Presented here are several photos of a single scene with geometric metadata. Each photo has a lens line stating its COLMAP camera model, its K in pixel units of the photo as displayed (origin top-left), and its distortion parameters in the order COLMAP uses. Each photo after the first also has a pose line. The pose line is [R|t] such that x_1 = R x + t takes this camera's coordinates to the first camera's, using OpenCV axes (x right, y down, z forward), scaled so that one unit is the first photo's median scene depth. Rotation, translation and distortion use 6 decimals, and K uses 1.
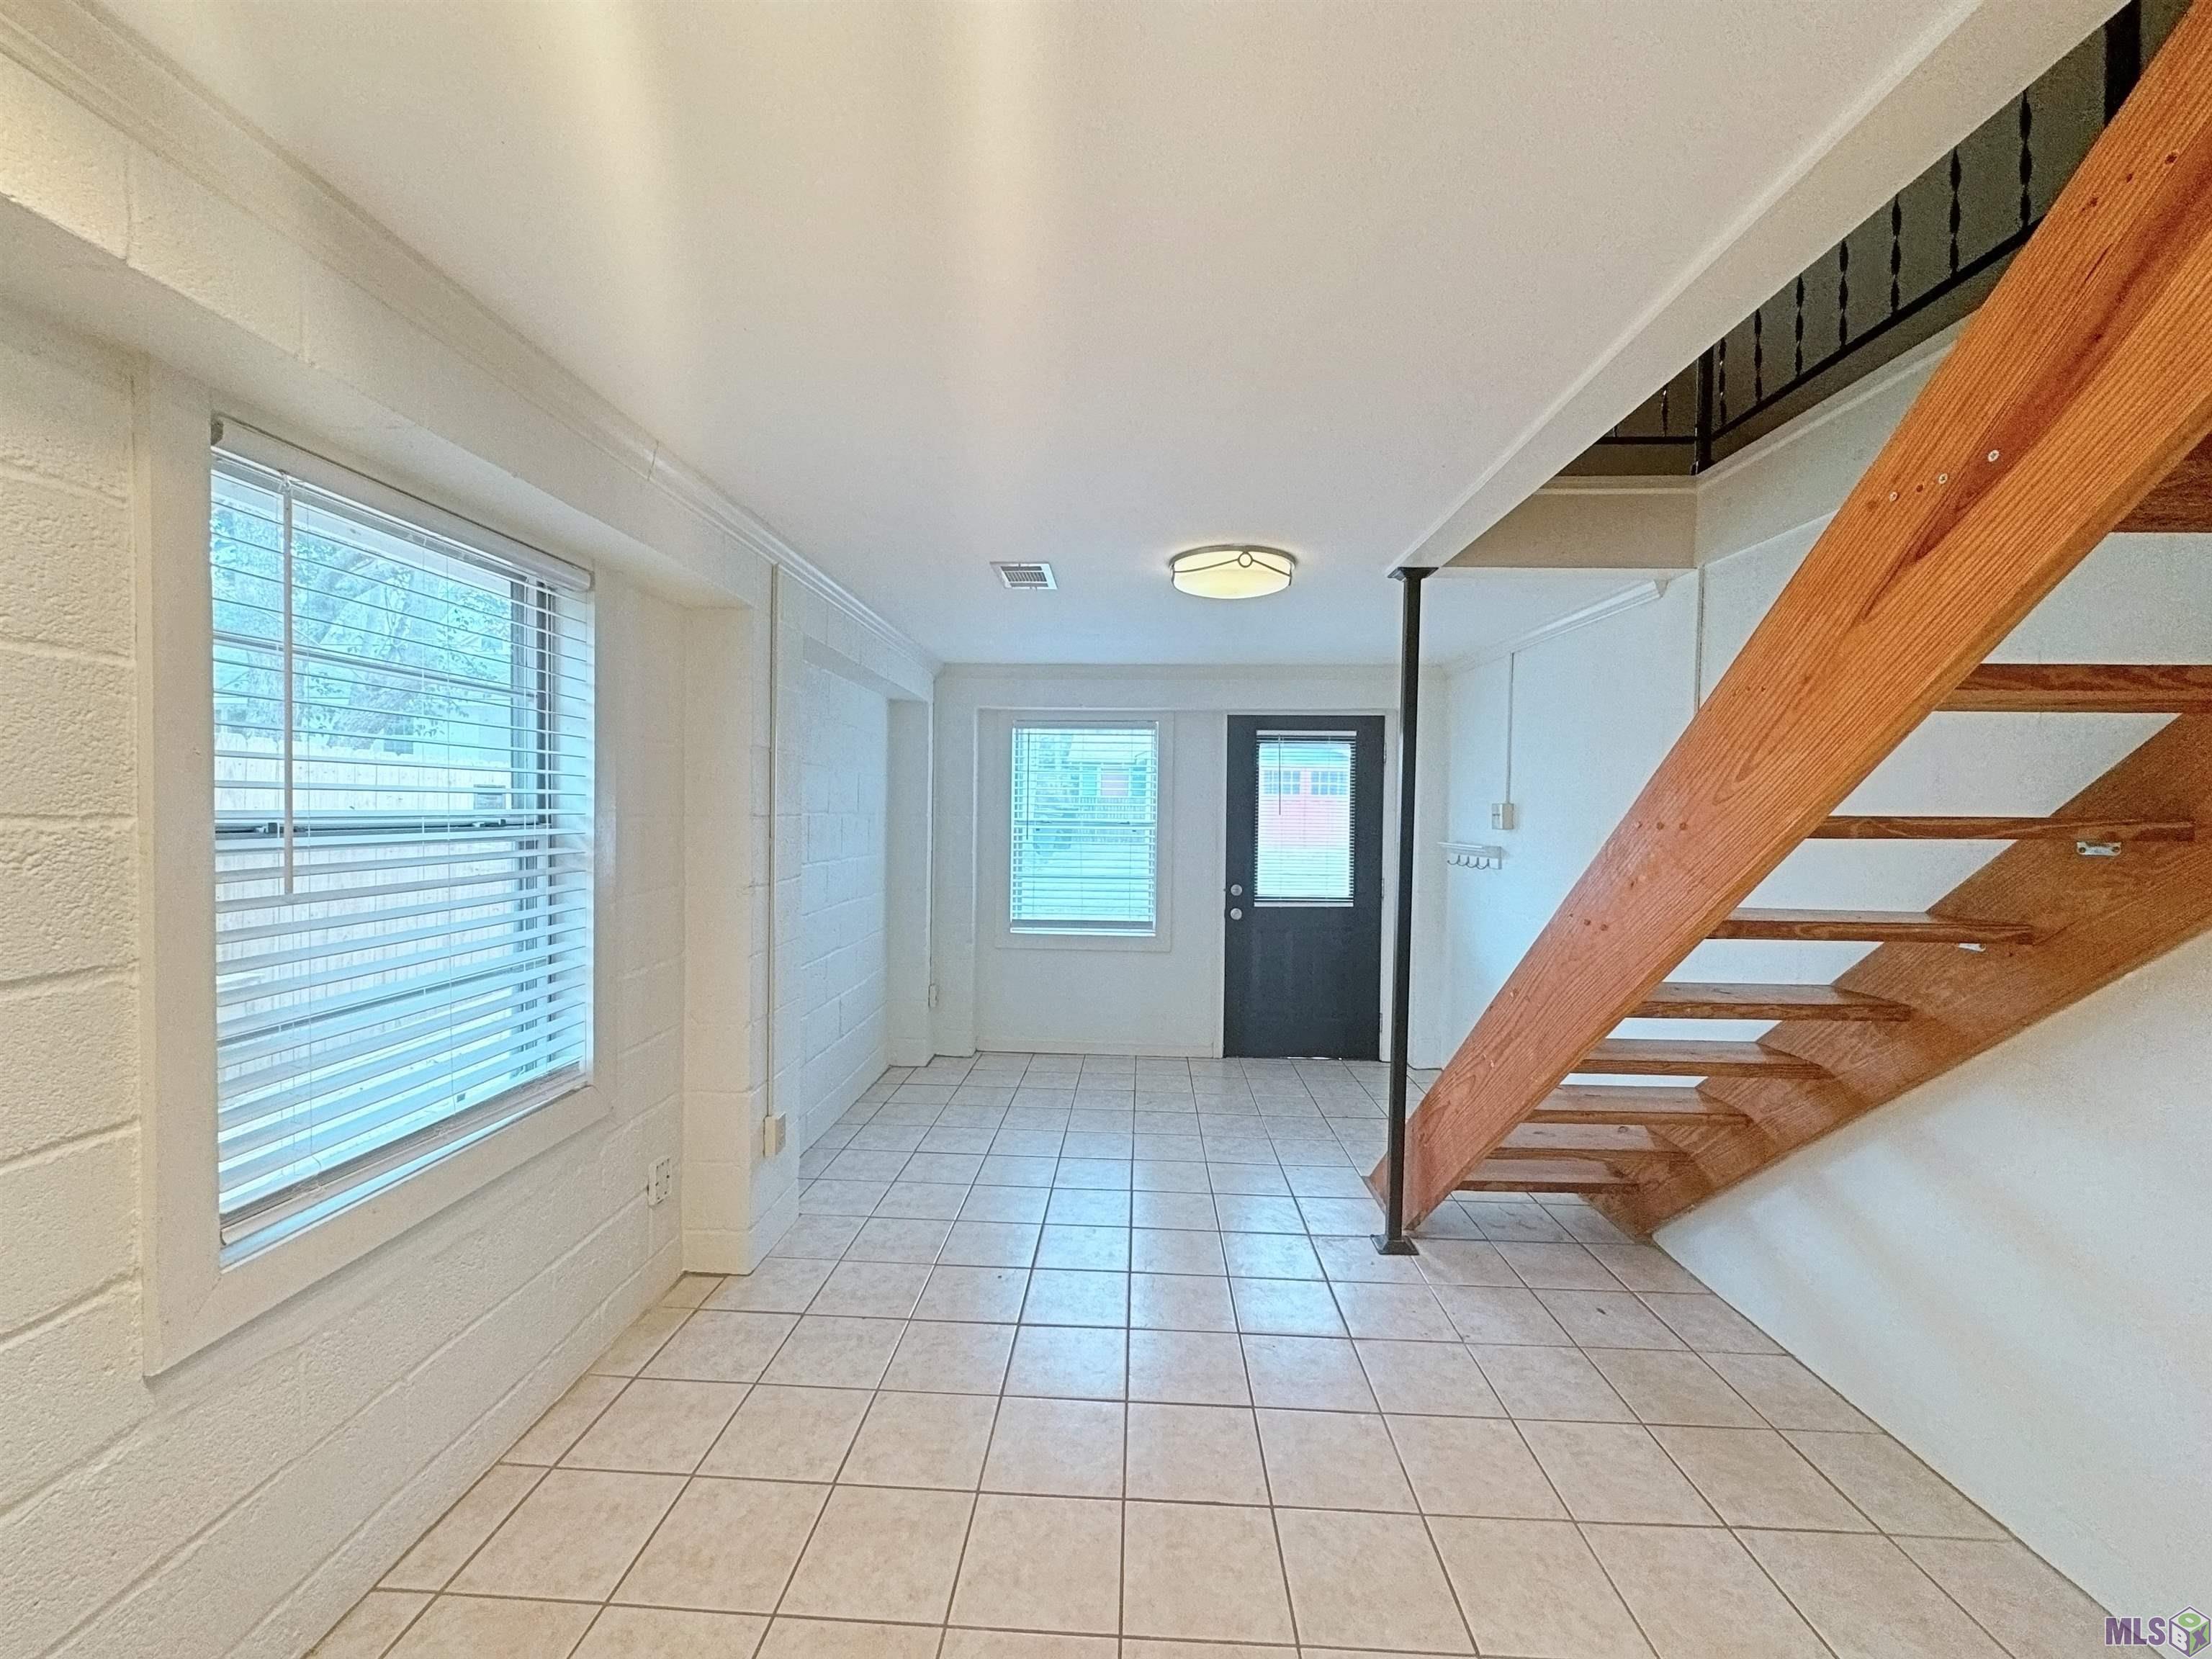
lens RADIAL K [[877.4, 0, 1101.2], [0, 877.4, 837.9], [0, 0, 1]] dist [0.000851, 0.000203]
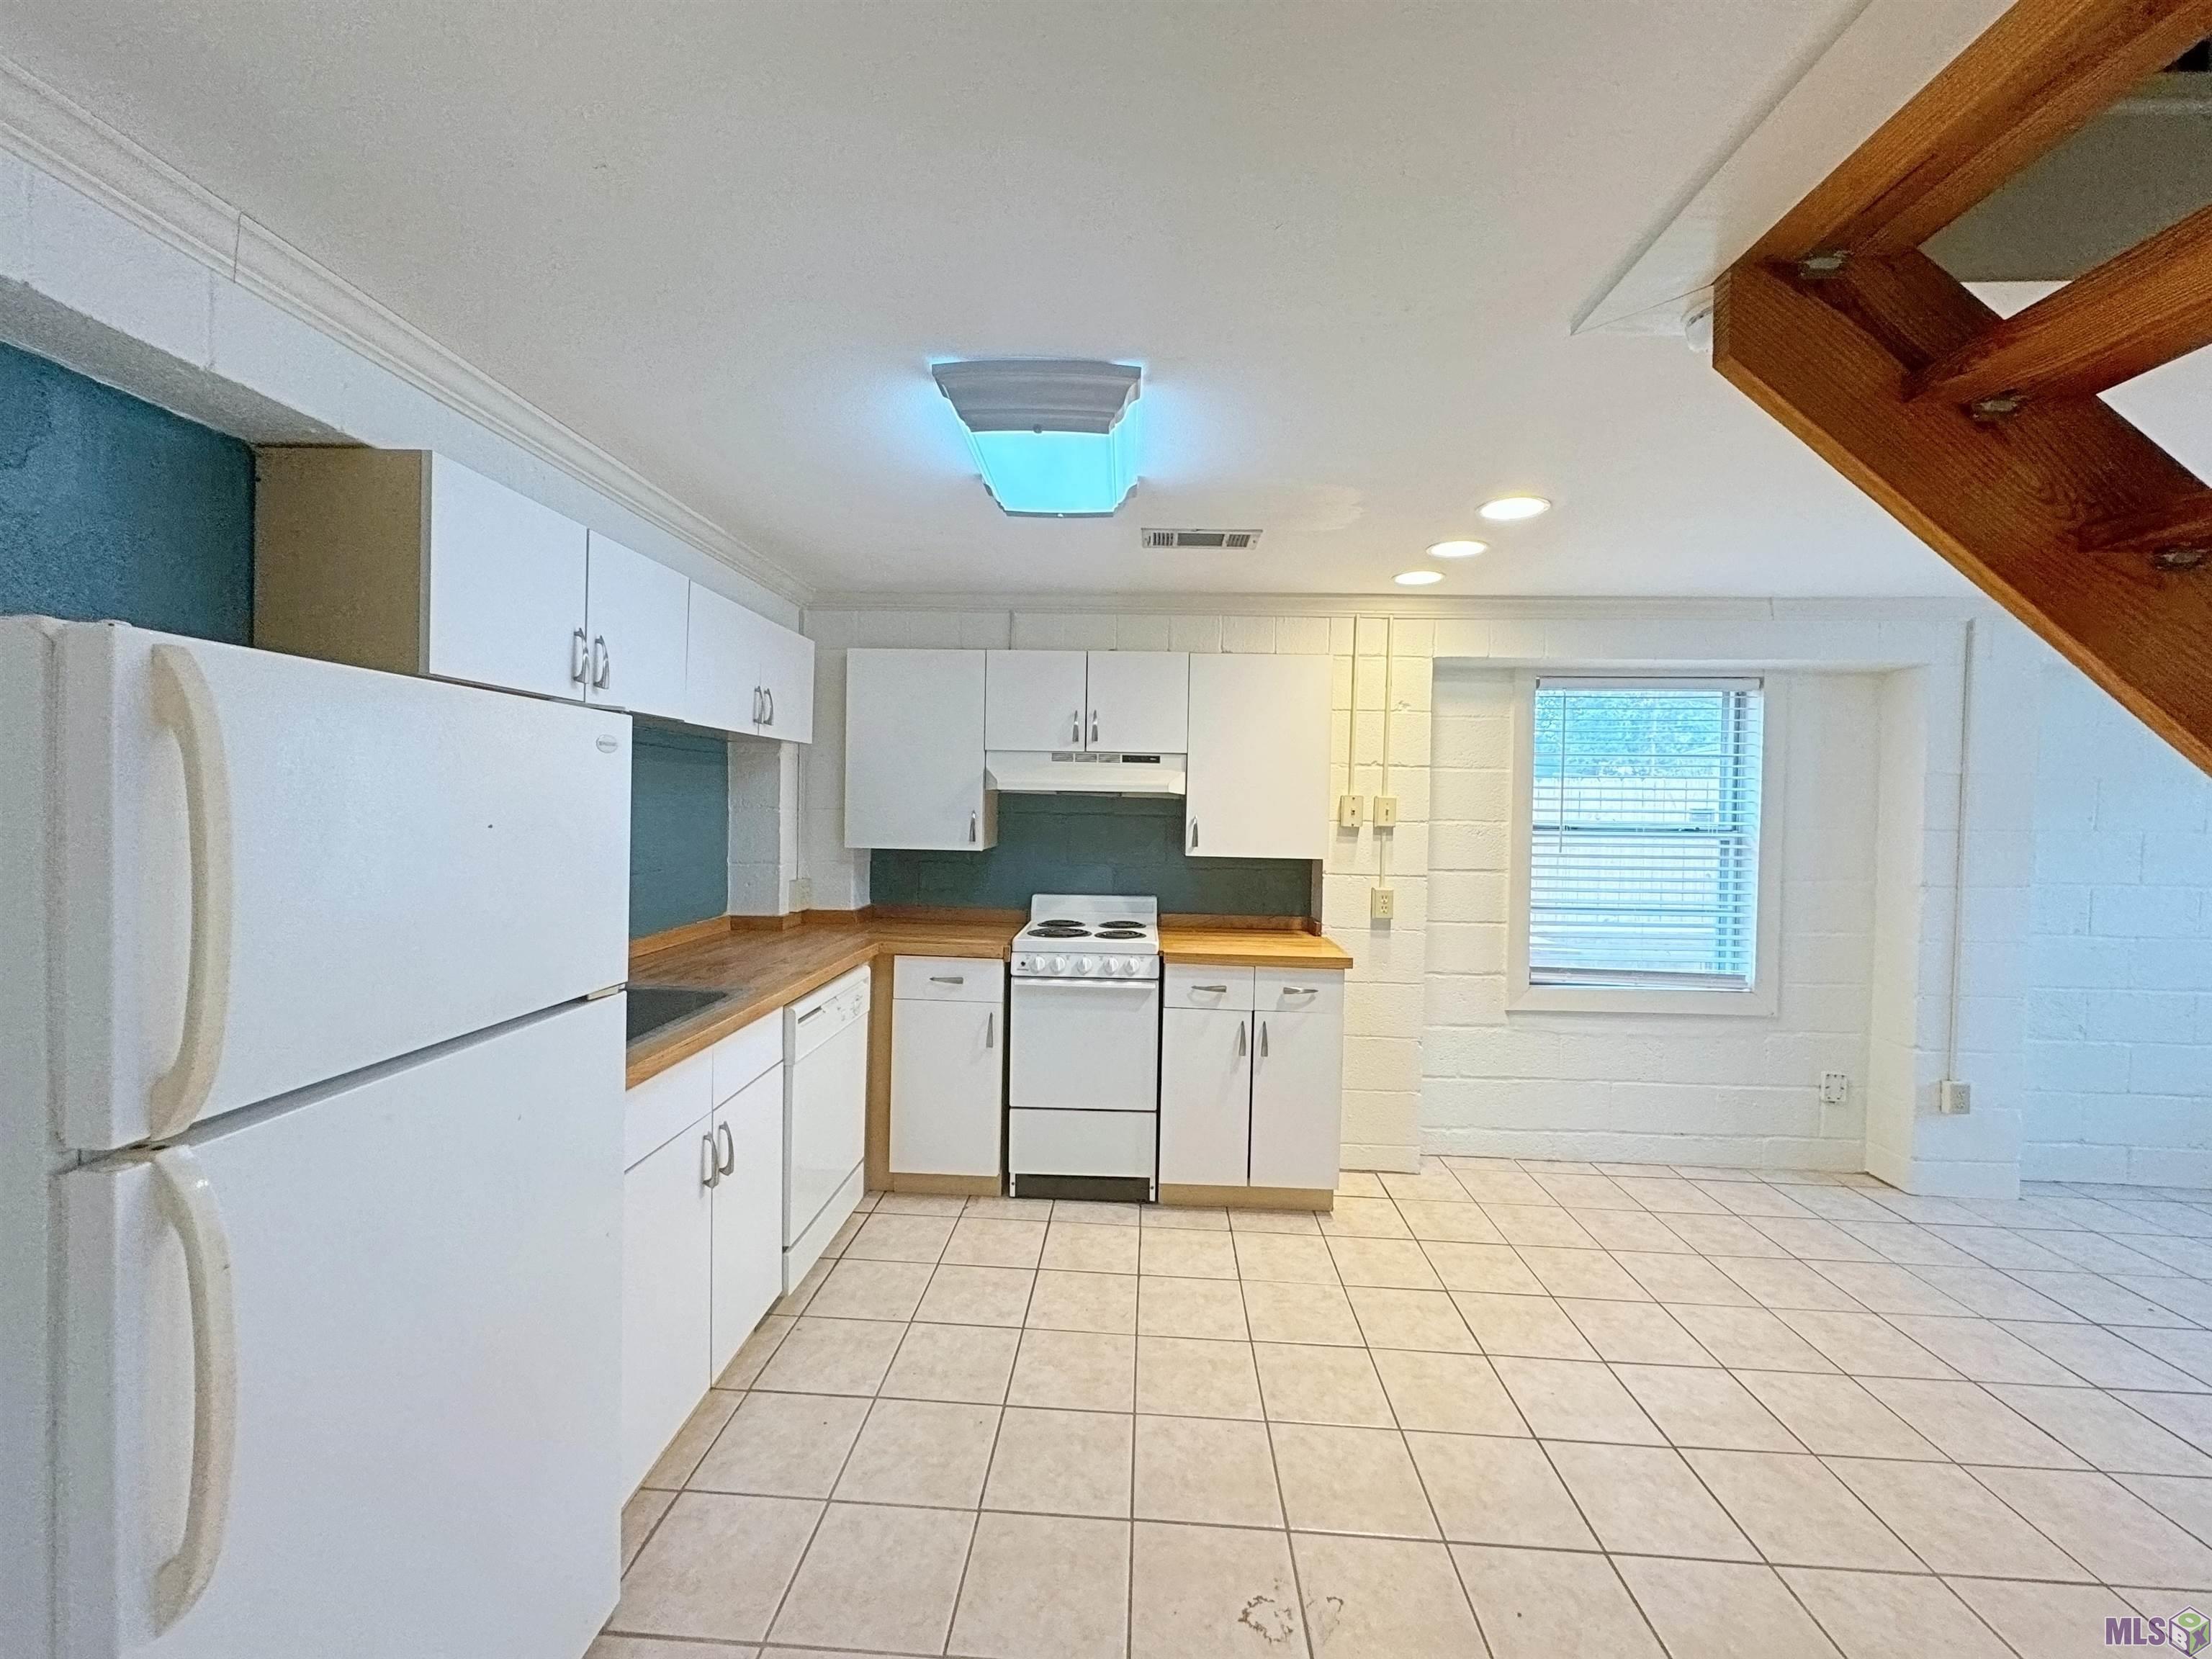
lens RADIAL K [[877.4, 0, 1104.5], [0, 877.4, 824.8], [0, 0, 1]] dist [0.000851, 0.000203]
pose [[-0.001854, 0.007852, -0.999967, 1.082494], [-0.043374, 0.999027, 0.007925, 0.012000], [0.999057, 0.043387, -0.001512, -0.217579]]
